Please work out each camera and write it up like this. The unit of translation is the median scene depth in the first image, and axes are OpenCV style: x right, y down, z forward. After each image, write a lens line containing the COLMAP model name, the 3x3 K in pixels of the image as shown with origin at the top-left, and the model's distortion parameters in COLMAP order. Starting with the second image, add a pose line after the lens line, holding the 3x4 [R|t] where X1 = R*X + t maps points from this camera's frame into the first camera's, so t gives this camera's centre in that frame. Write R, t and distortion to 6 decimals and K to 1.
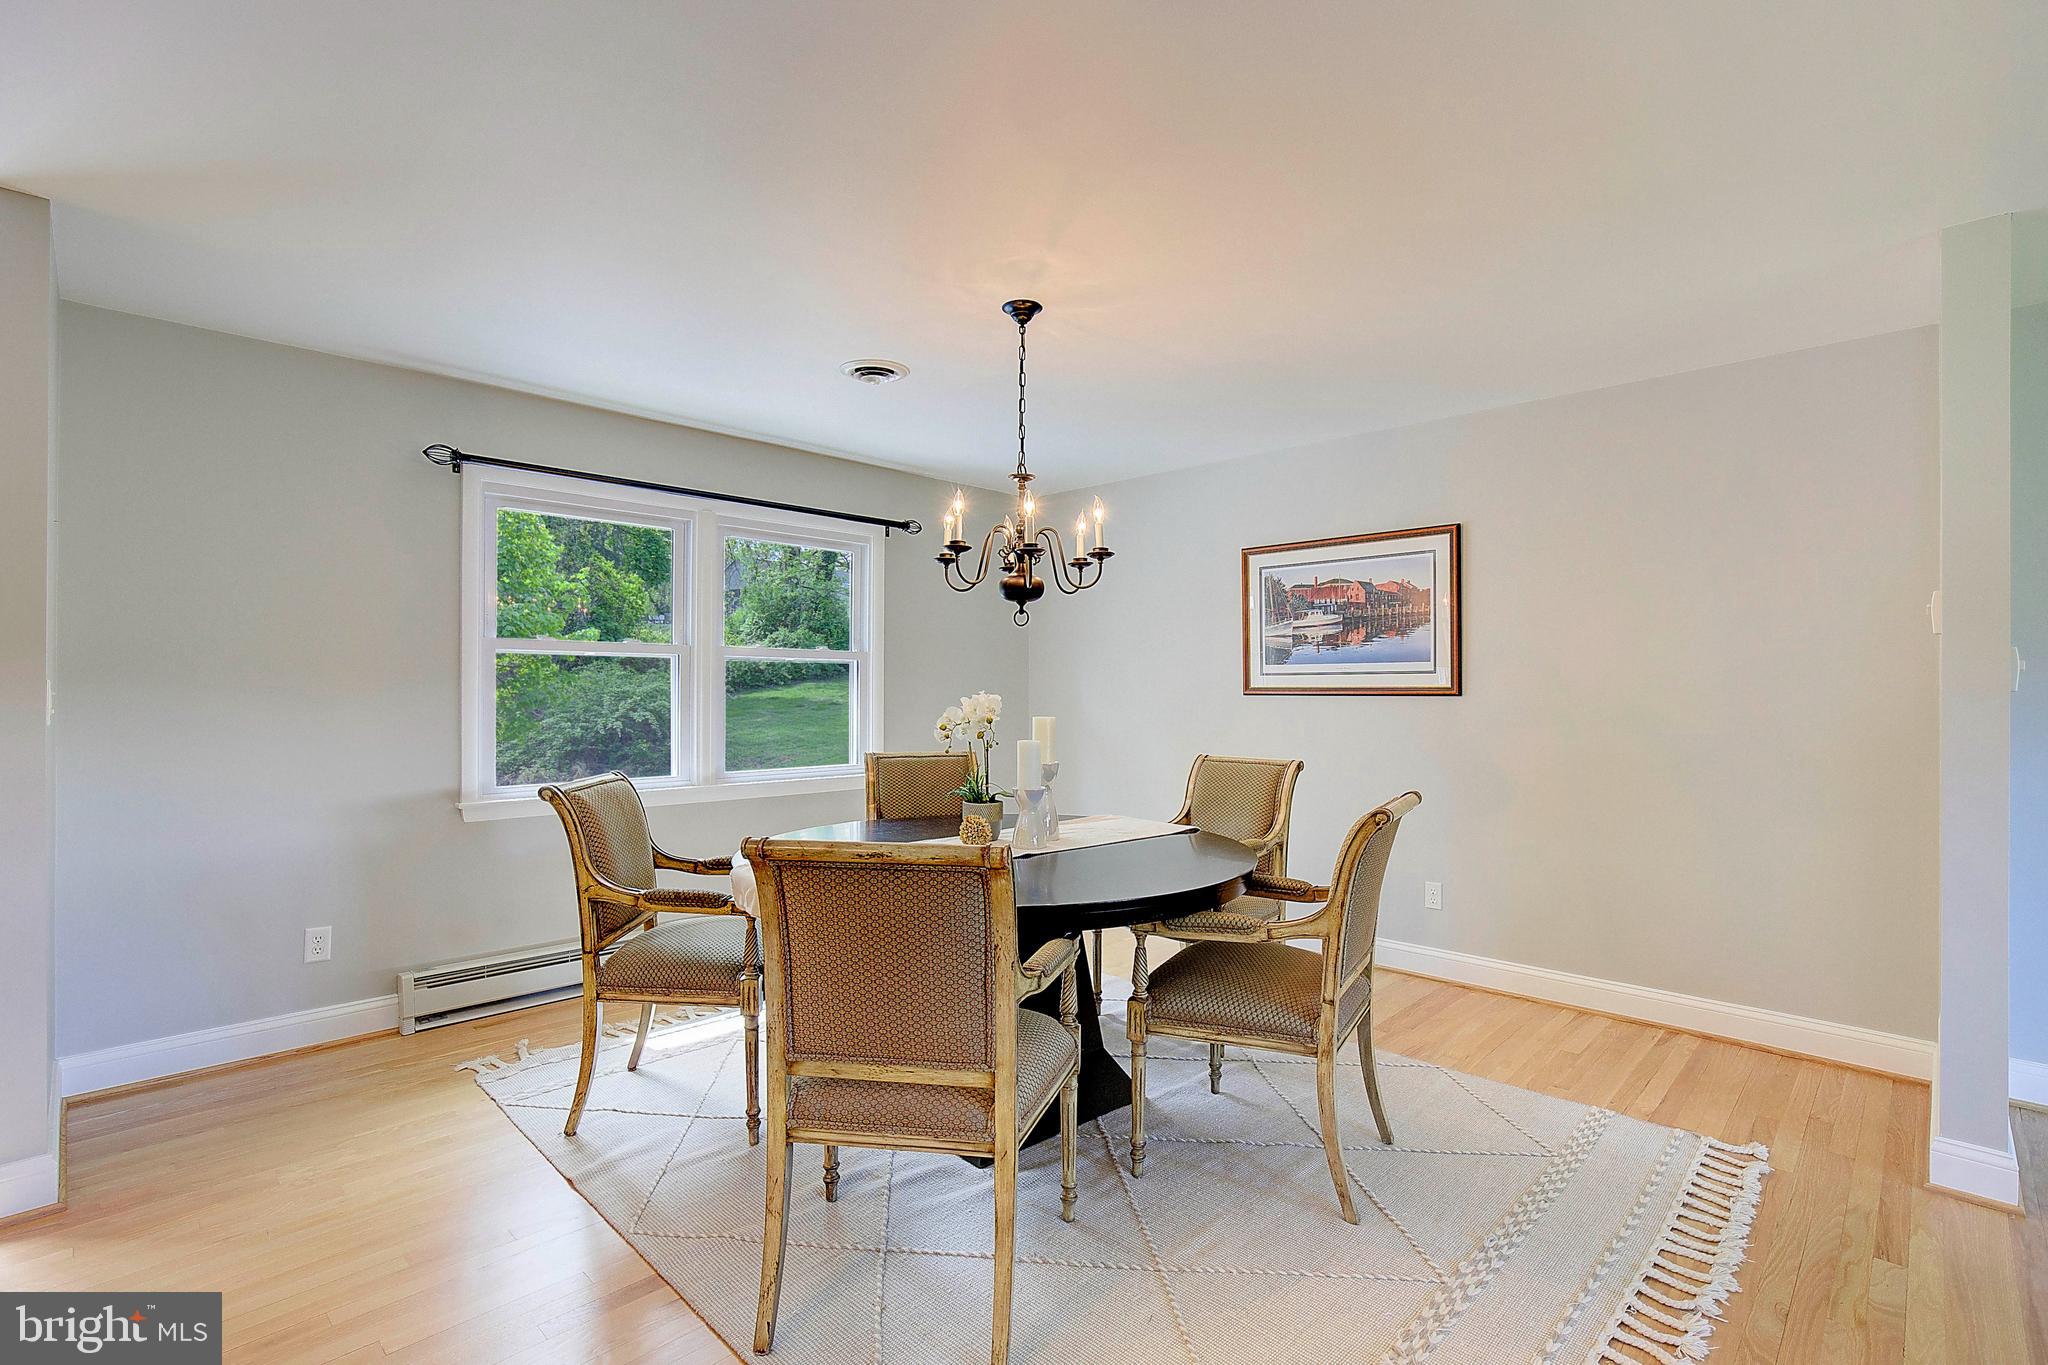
lens RADIAL K [[947.6, 0, 1047.7], [0, 947.6, 684.1], [0, 0, 1]] dist [-0.022424, 0.005346]
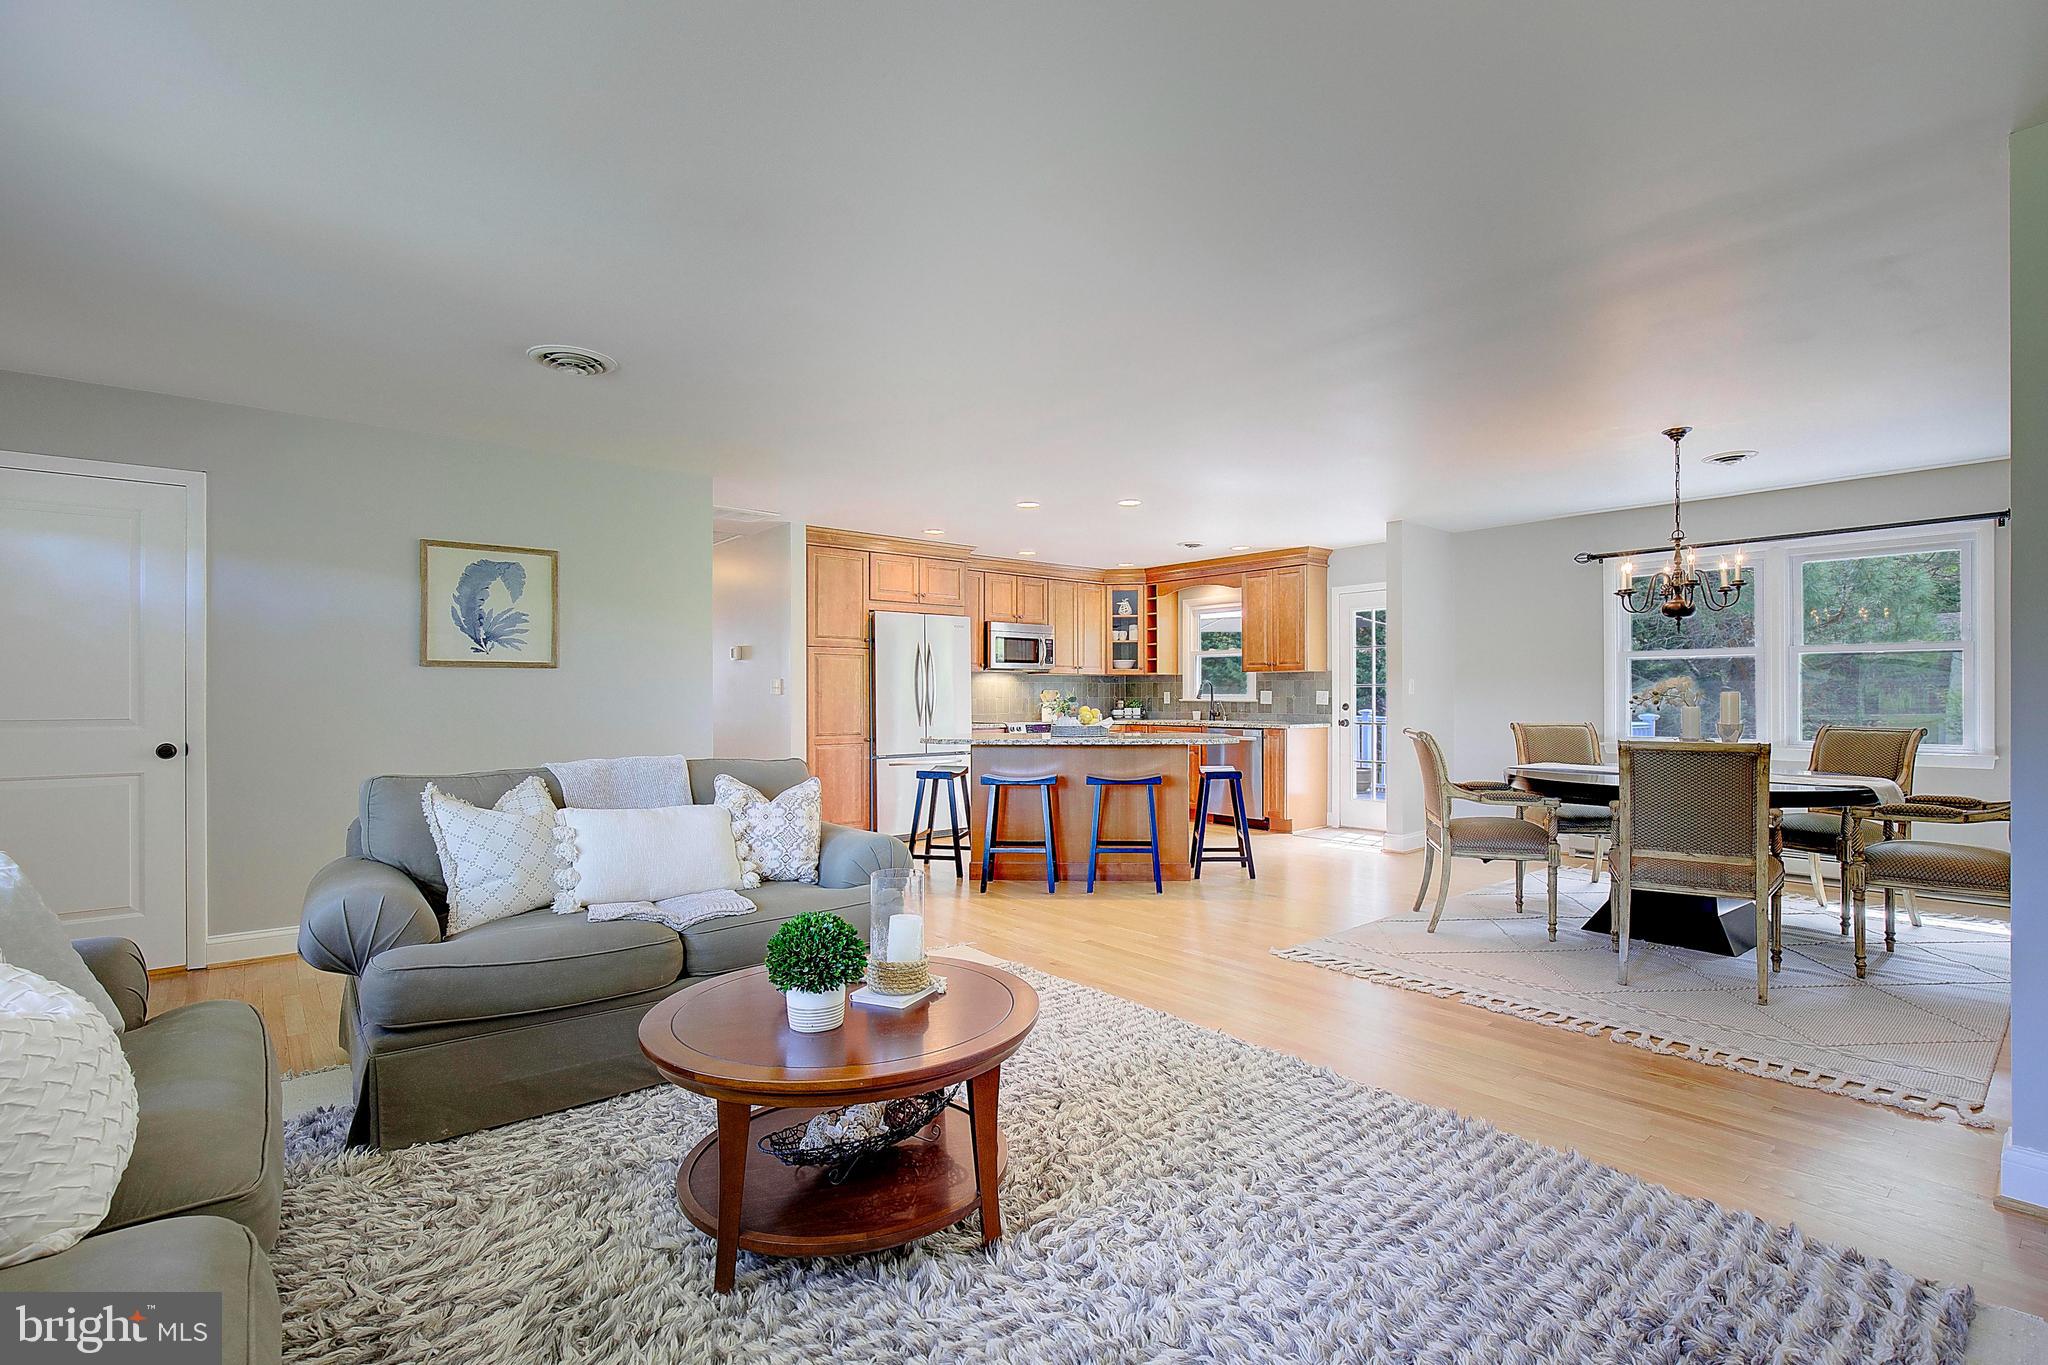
lens RADIAL K [[947.6, 0, 1035.7], [0, 947.6, 683.4], [0, 0, 1]] dist [-0.022424, 0.005346]
pose [[-0.099703, -0.013529, -0.994925, 1.132922], [0.008463, 0.999860, -0.014444, 0.023676], [0.994981, -0.009860, -0.099575, 0.061706]]
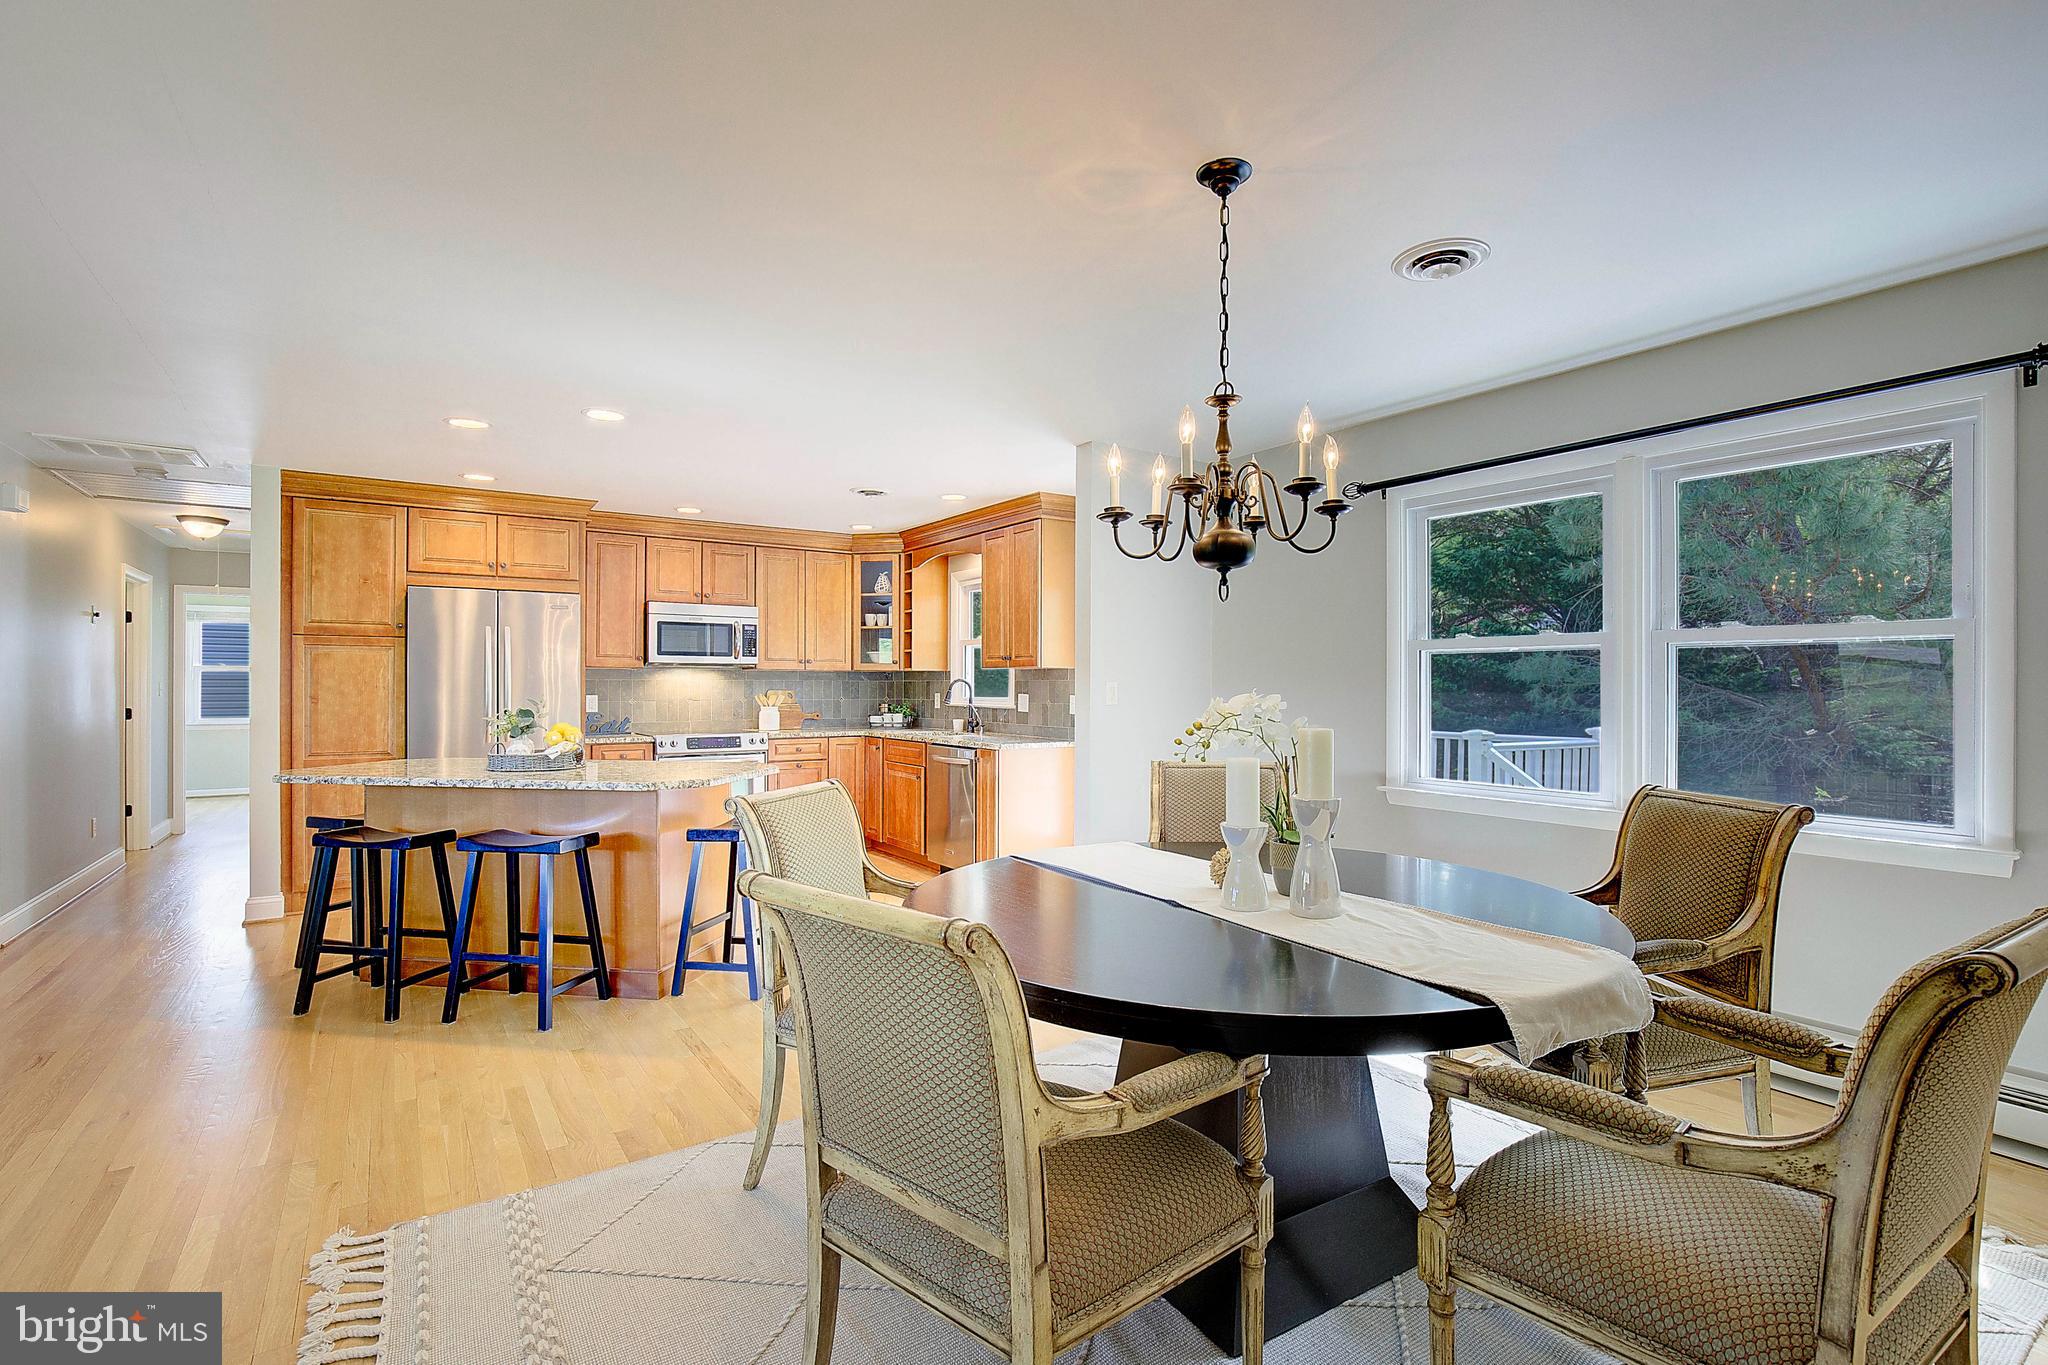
lens RADIAL K [[947.6, 0, 1043.2], [0, 947.6, 681.2], [0, 0, 1]] dist [-0.022424, 0.005346]
pose [[-0.194609, -0.005019, -0.980868, 0.502312], [0.004519, 0.999972, -0.006014, 0.002990], [0.980870, -0.005602, -0.194581, 0.697187]]
